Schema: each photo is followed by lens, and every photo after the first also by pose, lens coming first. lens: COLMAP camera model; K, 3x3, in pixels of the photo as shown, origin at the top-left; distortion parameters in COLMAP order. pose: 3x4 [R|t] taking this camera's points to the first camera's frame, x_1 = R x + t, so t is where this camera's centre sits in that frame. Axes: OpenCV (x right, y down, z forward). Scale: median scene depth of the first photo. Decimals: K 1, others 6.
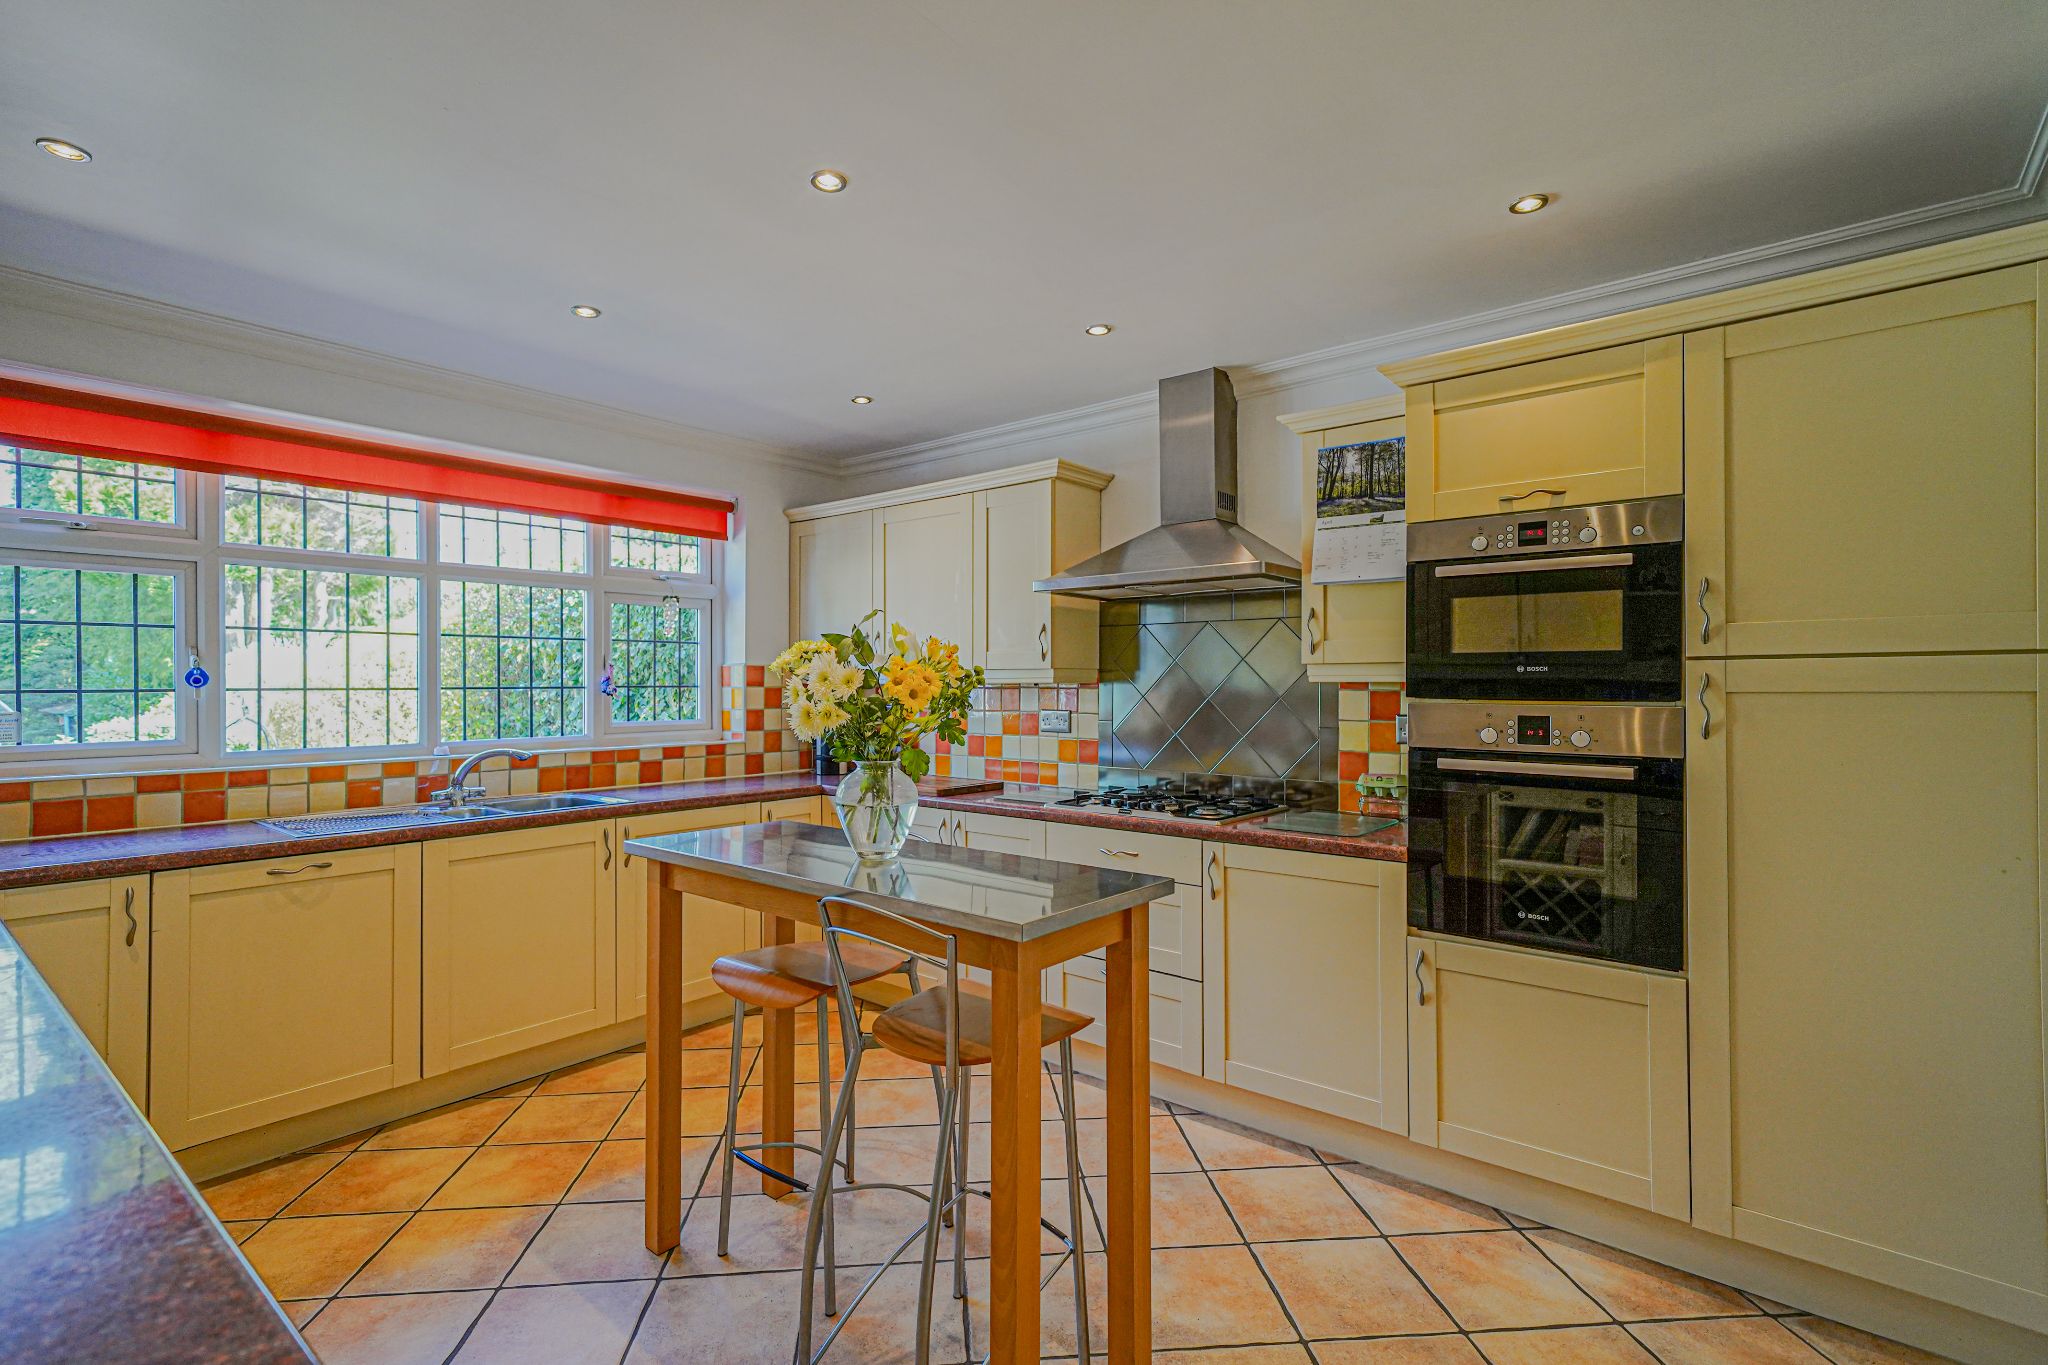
lens RADIAL K [[953.4, 0, 1024.0], [0, 953.4, 682.5], [0, 0, 1]] dist [-0.000066, 0.010280]
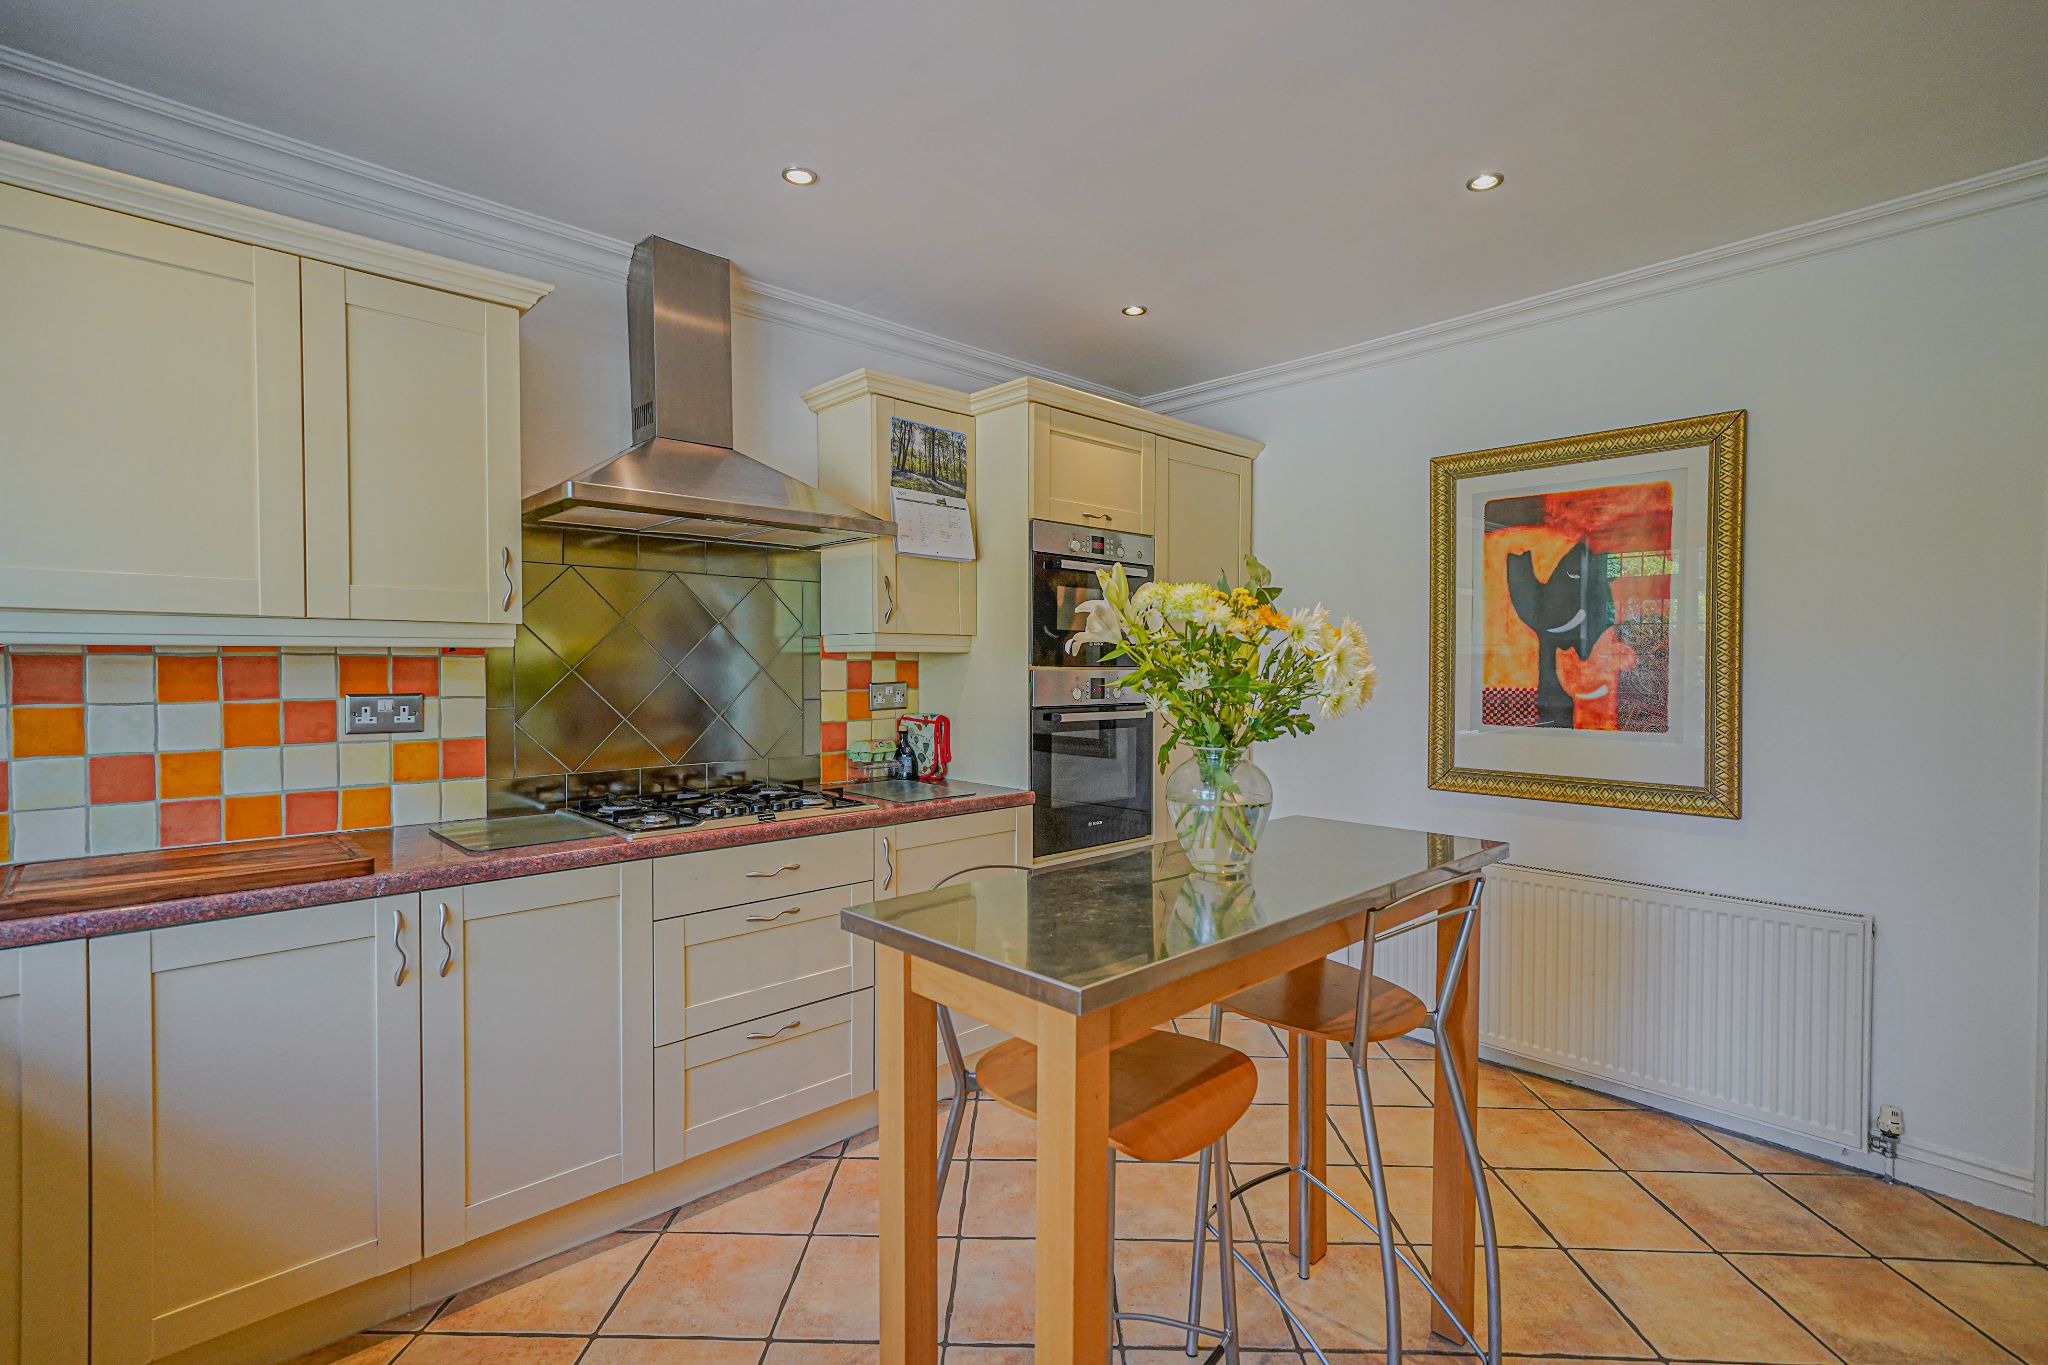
lens RADIAL K [[953.4, 0, 1024.0], [0, 953.4, 682.5], [0, 0, 1]] dist [-0.000066, 0.010280]
pose [[0.123967, -0.021319, 0.992057, -0.670927], [-0.006237, 0.999733, 0.022263, 0.008968], [-0.992267, -0.008948, 0.123801, 0.747095]]
